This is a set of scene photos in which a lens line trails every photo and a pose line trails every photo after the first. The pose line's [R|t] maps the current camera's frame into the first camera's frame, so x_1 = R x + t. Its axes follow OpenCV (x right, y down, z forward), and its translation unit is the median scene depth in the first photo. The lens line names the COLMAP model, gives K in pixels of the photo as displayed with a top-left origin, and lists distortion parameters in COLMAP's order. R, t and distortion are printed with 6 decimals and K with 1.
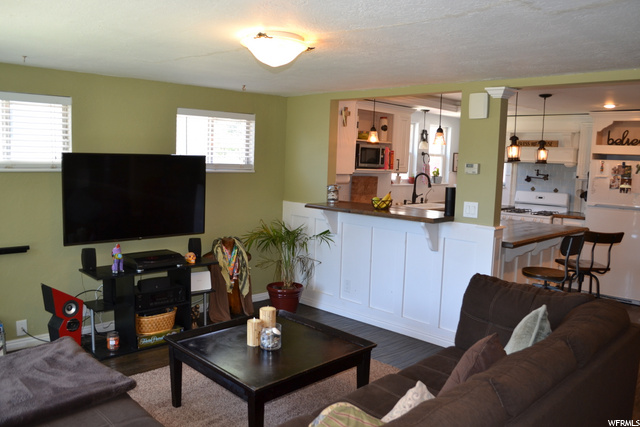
lens RADIAL K [[509.7, 0, 322.5], [0, 509.7, 208.9], [0, 0, 1]] dist [-0.069474, 0.002480]
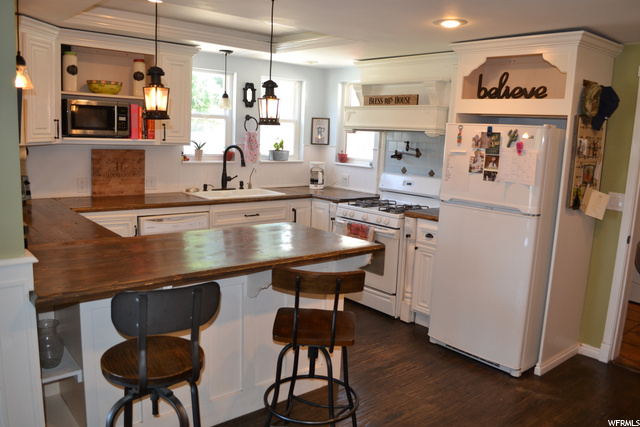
lens RADIAL K [[509.7, 0, 321.2], [0, 509.7, 213.9], [0, 0, 1]] dist [-0.069474, 0.002480]
pose [[0.996734, 0.020407, -0.078137, 0.439167], [-0.015960, 0.998240, 0.057118, -0.022726], [0.079165, -0.055685, 0.995305, 0.380977]]
